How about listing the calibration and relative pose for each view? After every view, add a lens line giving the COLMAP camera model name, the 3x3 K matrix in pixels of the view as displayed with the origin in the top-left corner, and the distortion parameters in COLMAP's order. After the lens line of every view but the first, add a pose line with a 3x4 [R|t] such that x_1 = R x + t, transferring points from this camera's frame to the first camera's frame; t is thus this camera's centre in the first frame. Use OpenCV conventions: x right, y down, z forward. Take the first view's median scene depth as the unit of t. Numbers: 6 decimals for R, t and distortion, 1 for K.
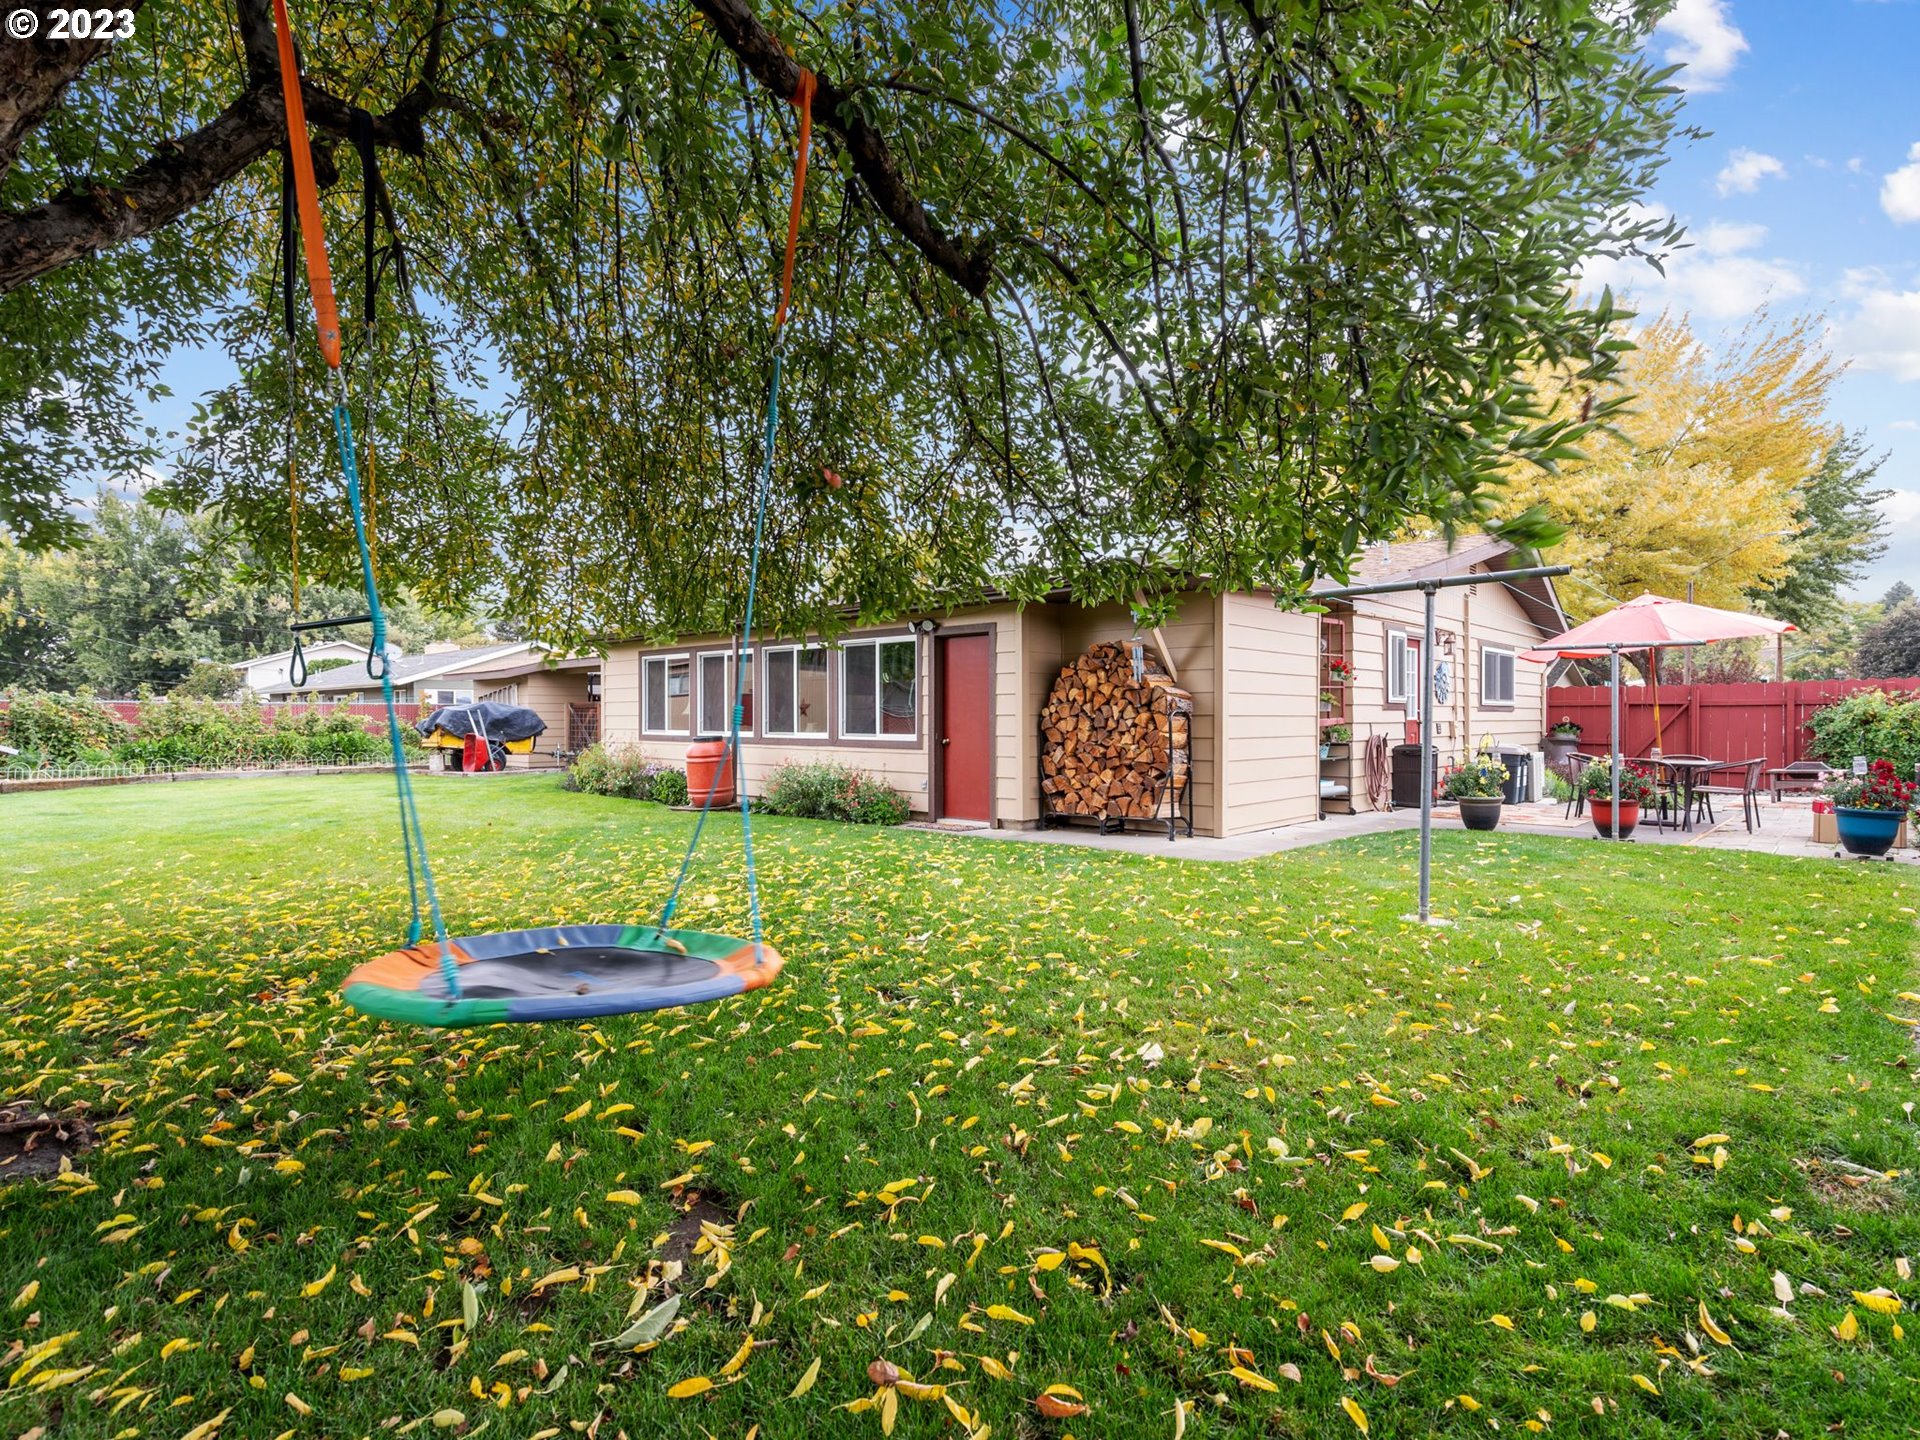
lens RADIAL K [[986.0, 0, 972.2], [0, 986.0, 715.2], [0, 0, 1]] dist [-0.008259, 0.004773]
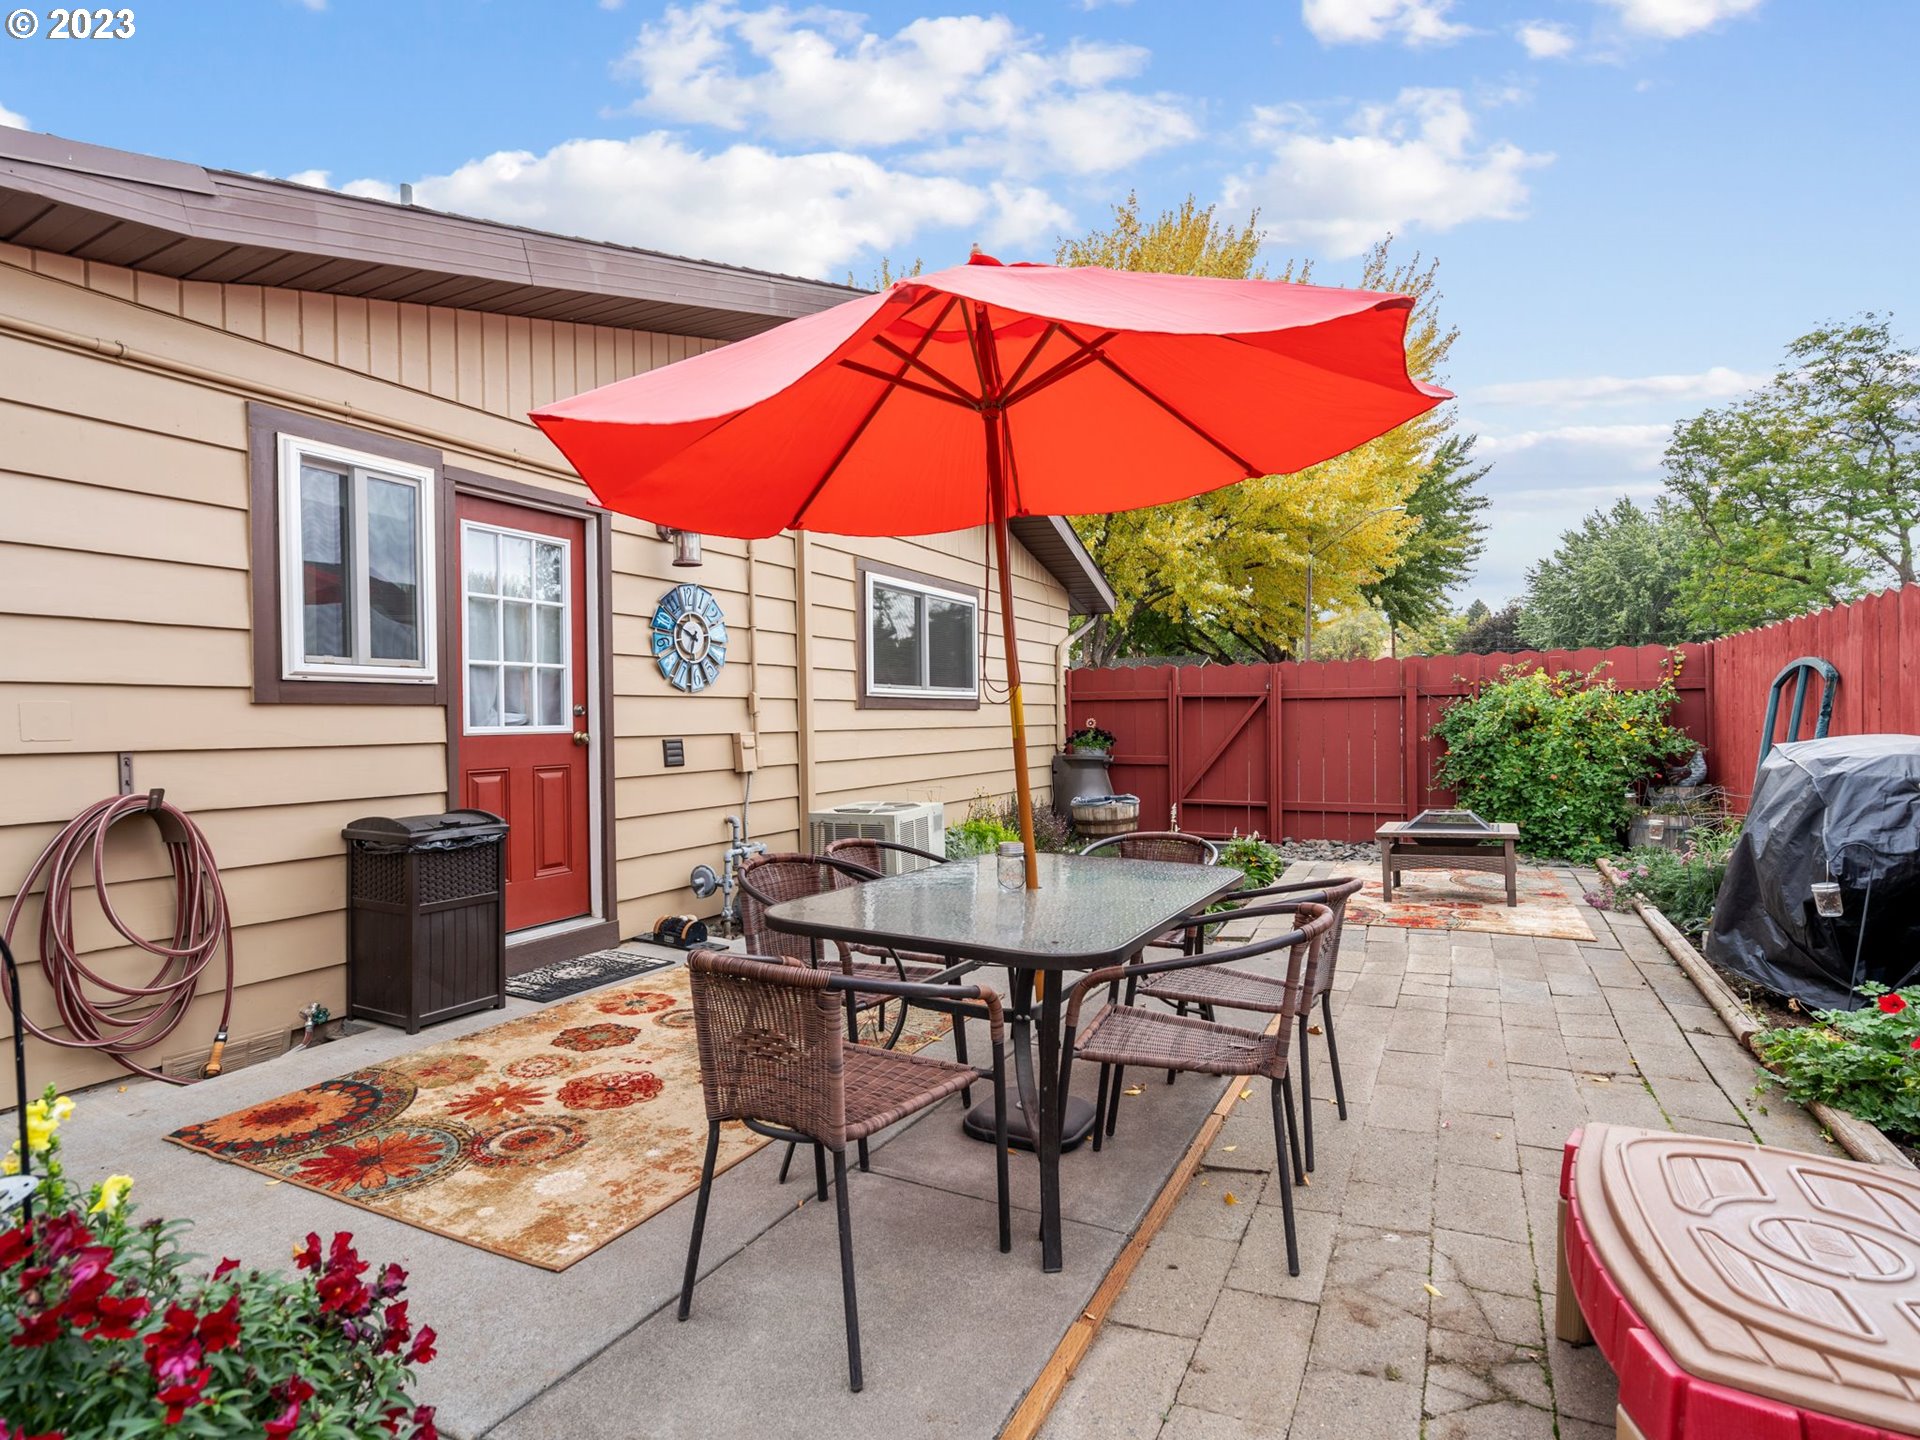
lens RADIAL K [[986.0, 0, 950.0], [0, 986.0, 726.2], [0, 0, 1]] dist [-0.008259, 0.004773]
pose [[0.964782, -0.005449, 0.262995, 0.365606], [0.004718, 0.999983, 0.003413, 0.003238], [-0.263009, -0.002052, 0.964791, 0.446925]]
